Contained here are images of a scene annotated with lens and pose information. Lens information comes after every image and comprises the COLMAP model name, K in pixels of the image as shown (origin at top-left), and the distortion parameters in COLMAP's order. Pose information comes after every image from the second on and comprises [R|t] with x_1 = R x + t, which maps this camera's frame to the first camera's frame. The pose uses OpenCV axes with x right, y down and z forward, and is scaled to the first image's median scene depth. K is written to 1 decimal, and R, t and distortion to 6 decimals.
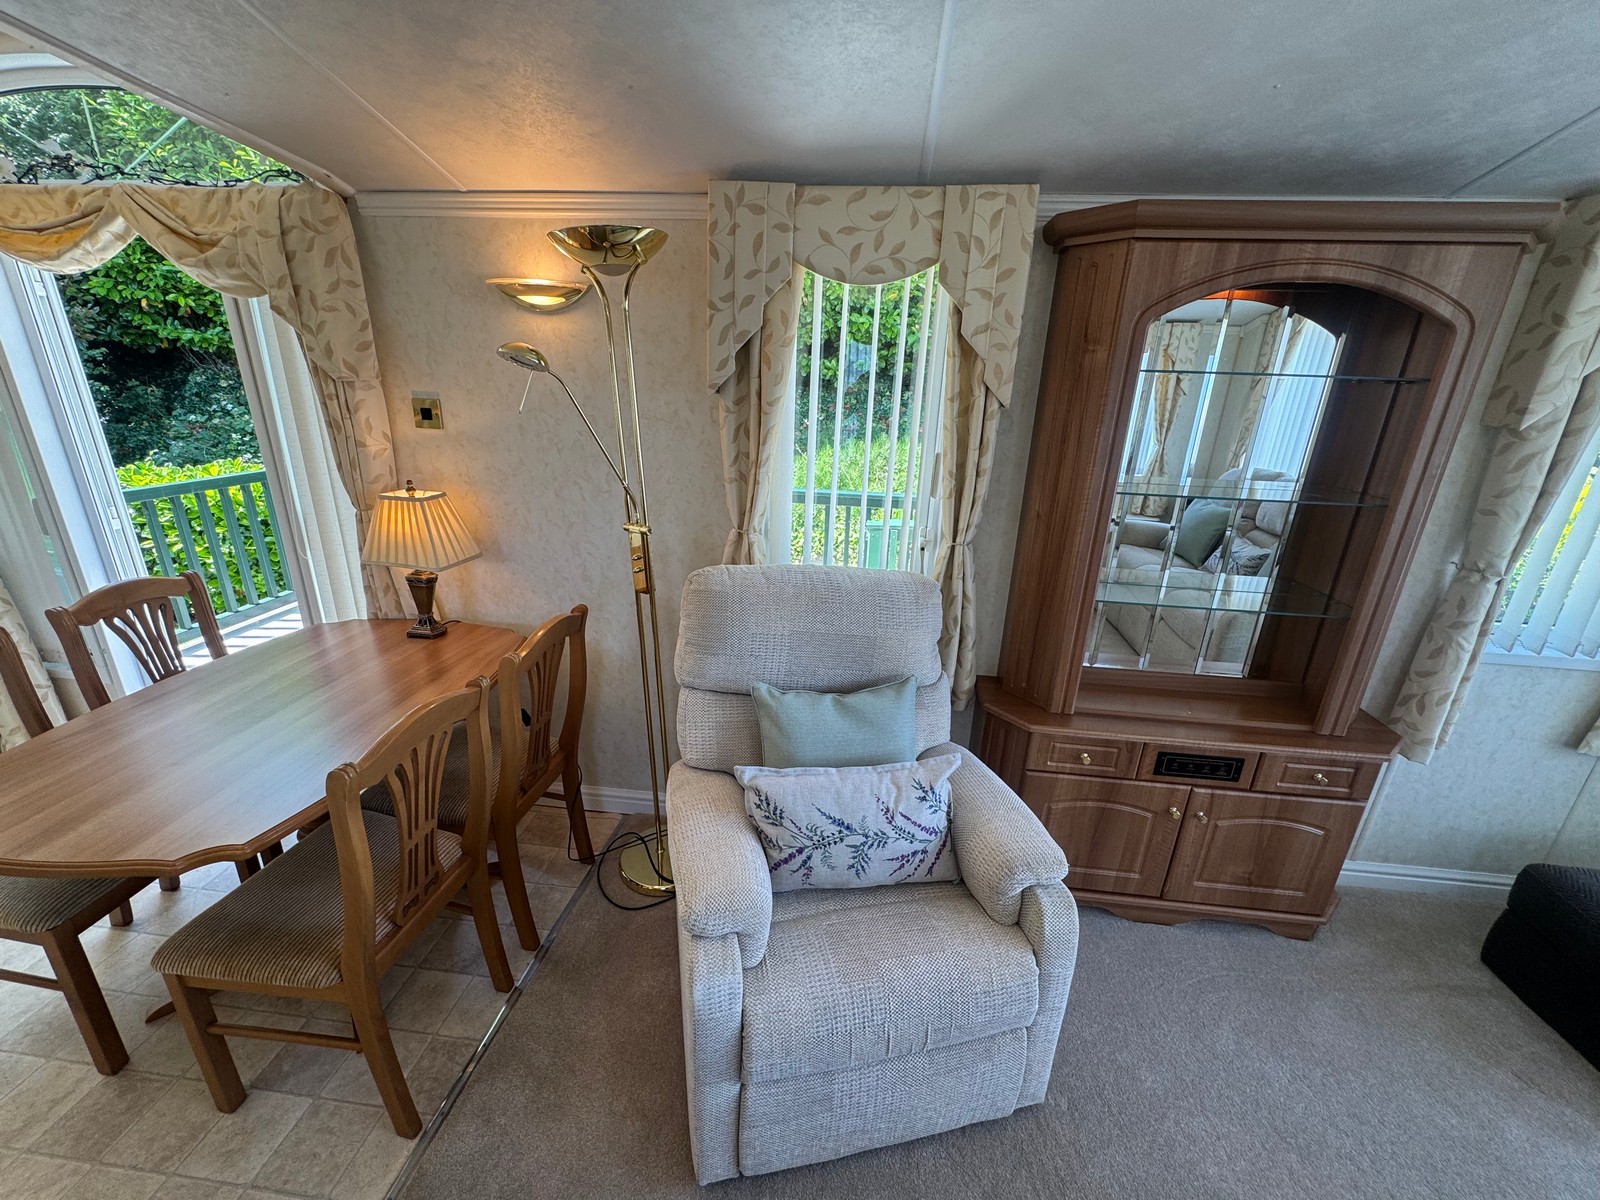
lens RADIAL K [[637.8, 0, 801.7], [0, 637.8, 600.0], [0, 0, 1]] dist [-0.003976, 0.000470]
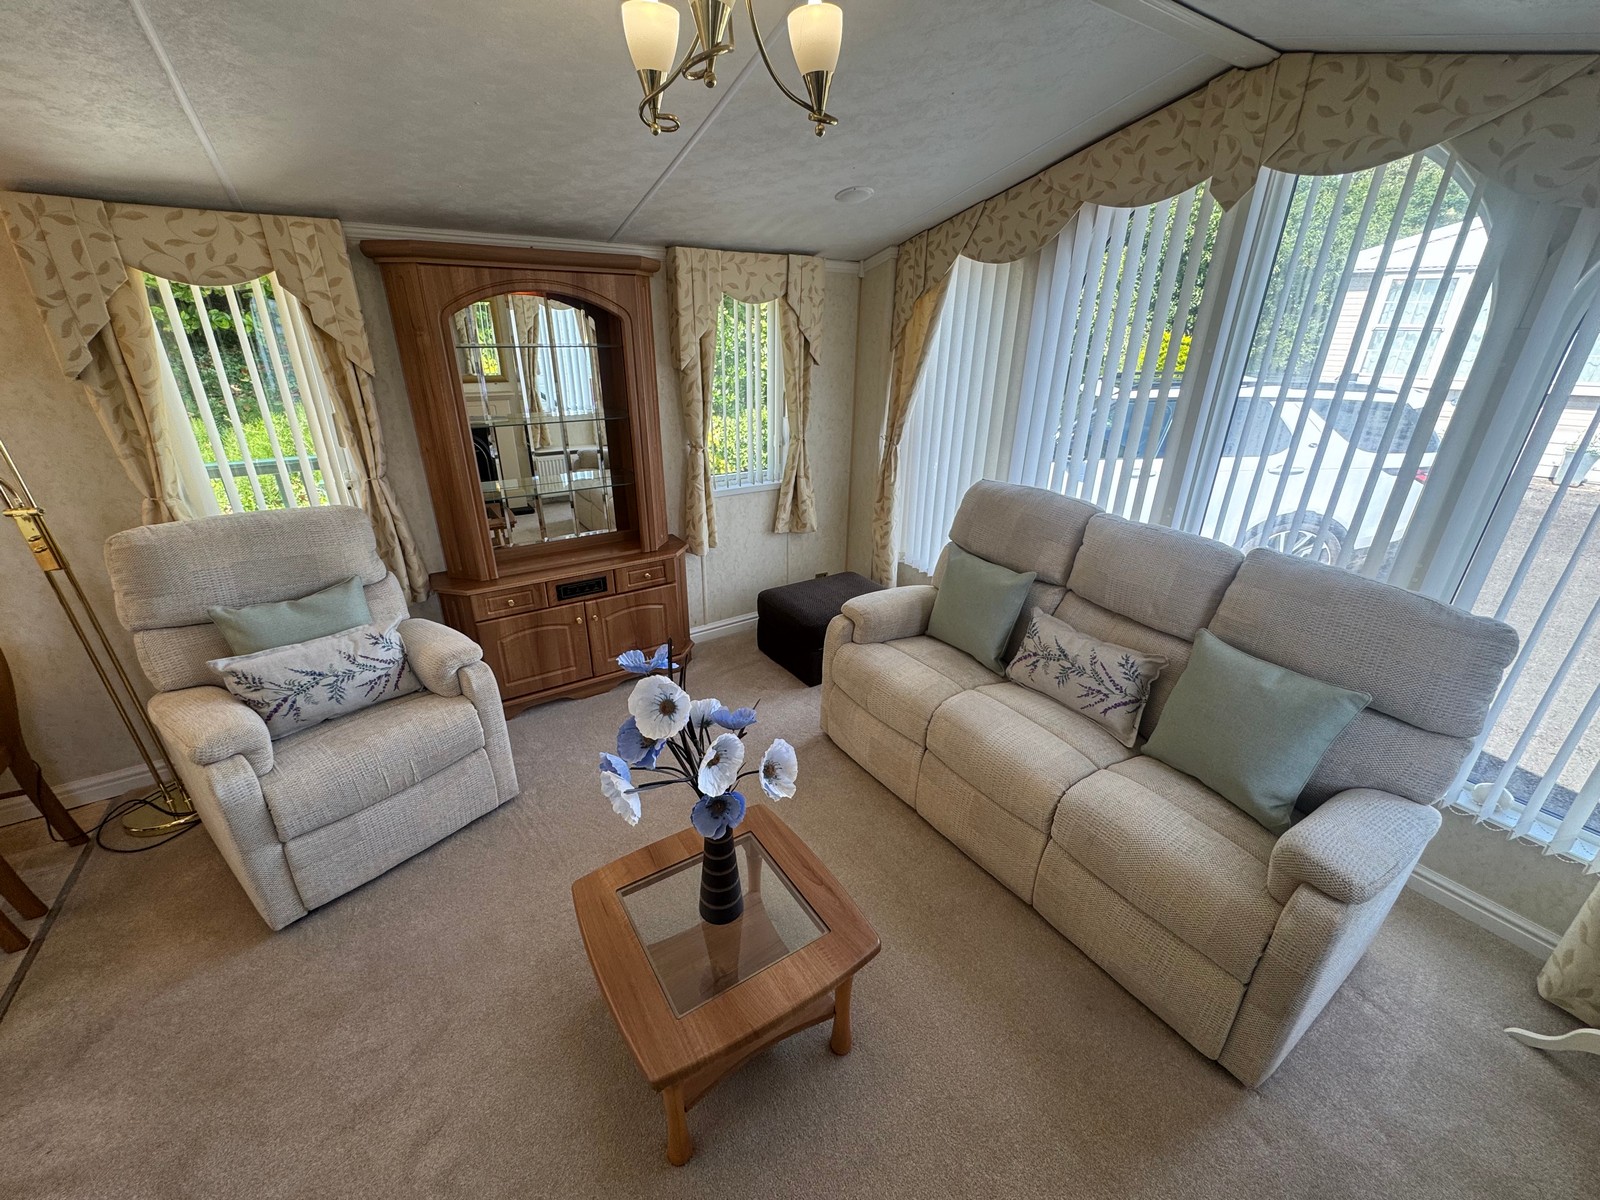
lens RADIAL K [[637.8, 0, 802.7], [0, 637.8, 600.9], [0, 0, 1]] dist [-0.003976, 0.000470]
pose [[0.769908, -0.272227, 0.577178, 0.108496], [0.224356, 0.962176, 0.154540, 0.180185], [-0.597416, 0.010512, 0.801863, -0.722730]]
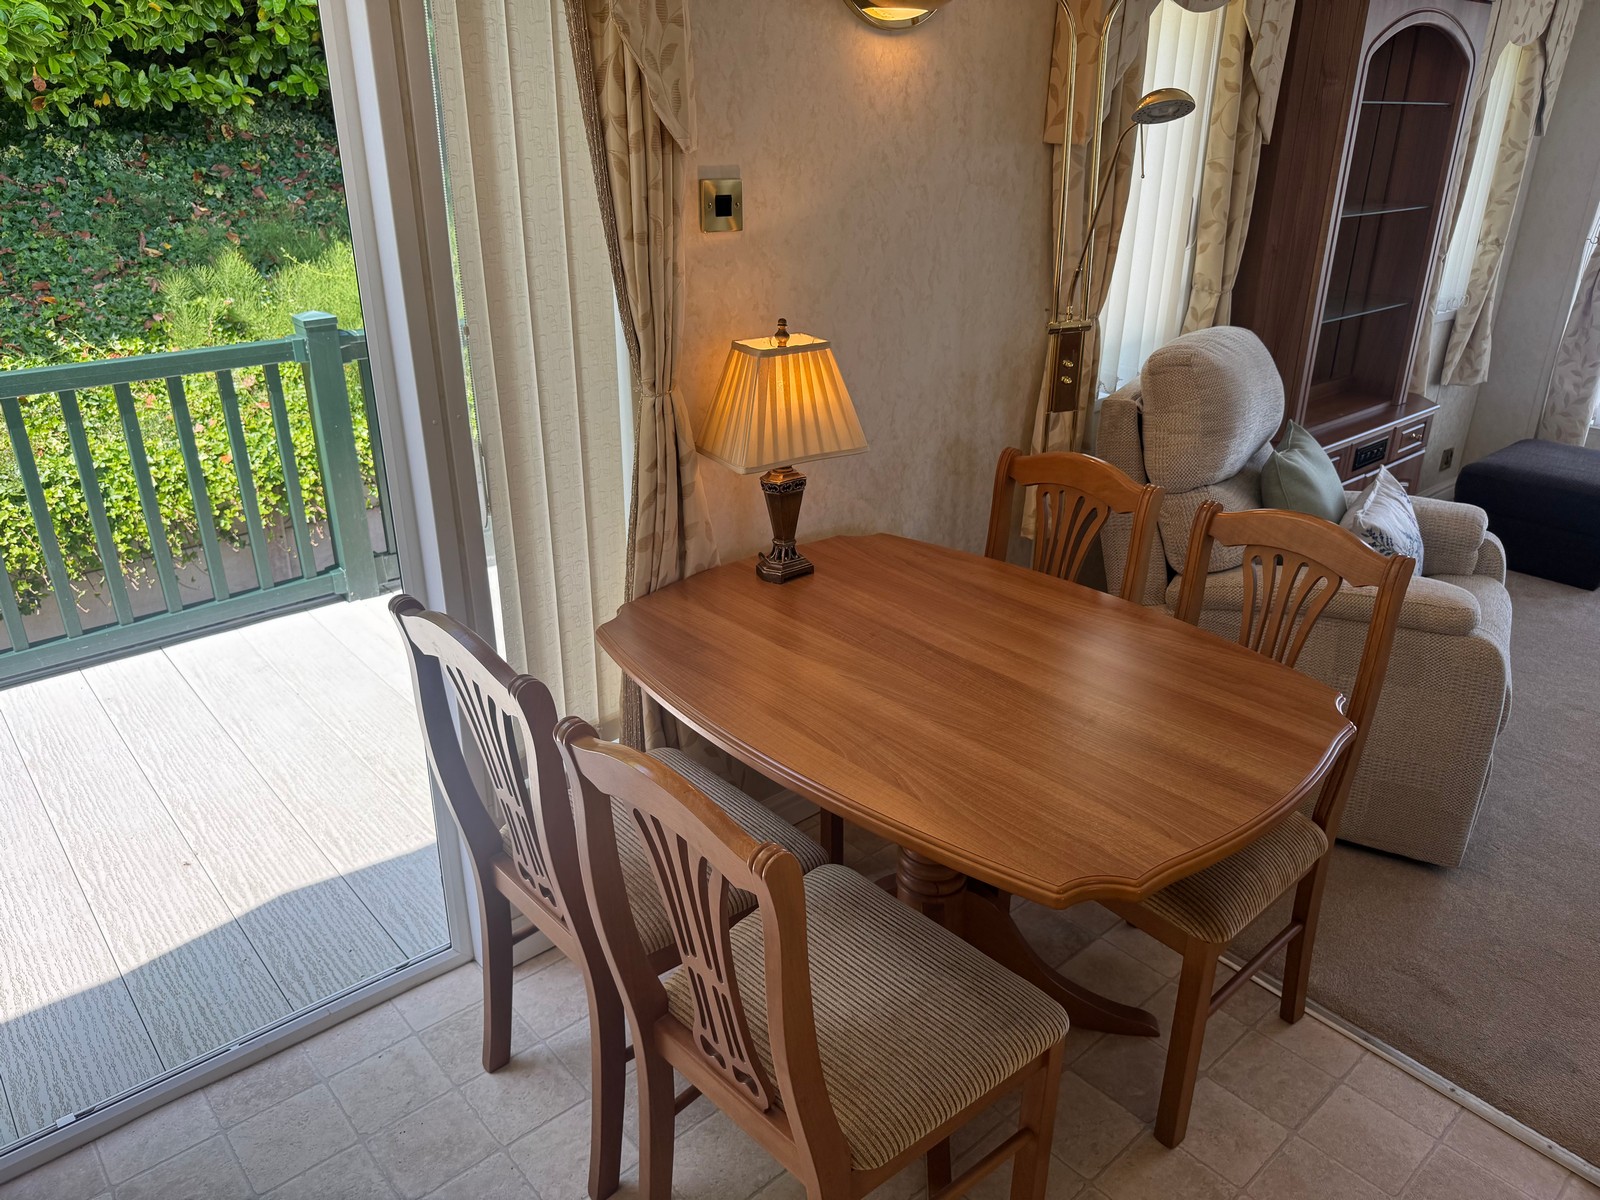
lens RADIAL K [[1123.2, 0, 801.7], [0, 1123.2, 596.0], [0, 0, 1]] dist [0.046995, -0.065428]
pose [[0.666507, -0.319756, 0.673442, -1.660330], [0.262932, 0.946121, 0.189002, -0.161699], [-0.697592, 0.051099, 0.714670, 0.285869]]
